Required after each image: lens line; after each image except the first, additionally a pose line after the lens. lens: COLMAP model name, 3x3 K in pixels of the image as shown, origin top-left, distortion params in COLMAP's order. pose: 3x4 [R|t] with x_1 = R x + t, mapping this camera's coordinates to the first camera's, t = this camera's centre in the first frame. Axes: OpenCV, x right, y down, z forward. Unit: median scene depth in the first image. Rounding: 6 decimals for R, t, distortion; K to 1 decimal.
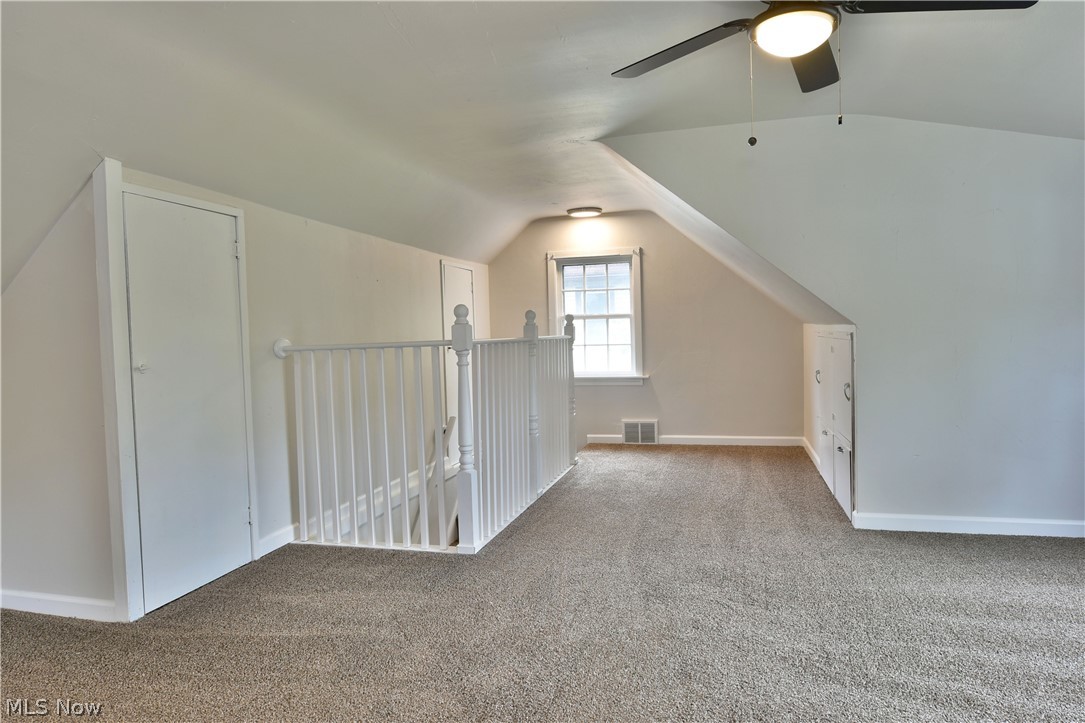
lens RADIAL K [[661.0, 0, 541.3], [0, 661.0, 355.3], [0, 0, 1]] dist [-0.011665, -0.002851]
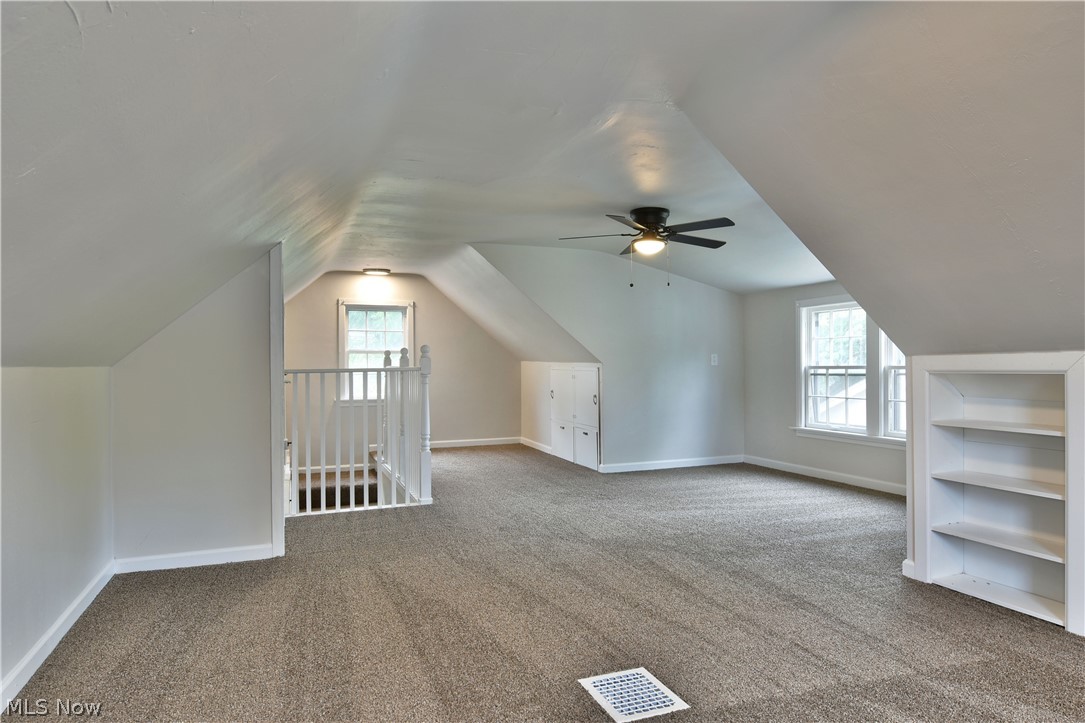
lens RADIAL K [[661.0, 0, 543.4], [0, 661.0, 364.9], [0, 0, 1]] dist [-0.011665, -0.002851]
pose [[0.803238, 0.021875, 0.595257, -0.434714], [0.000841, 0.999283, -0.037856, 0.016132], [-0.595658, 0.030908, 0.802643, -0.228562]]
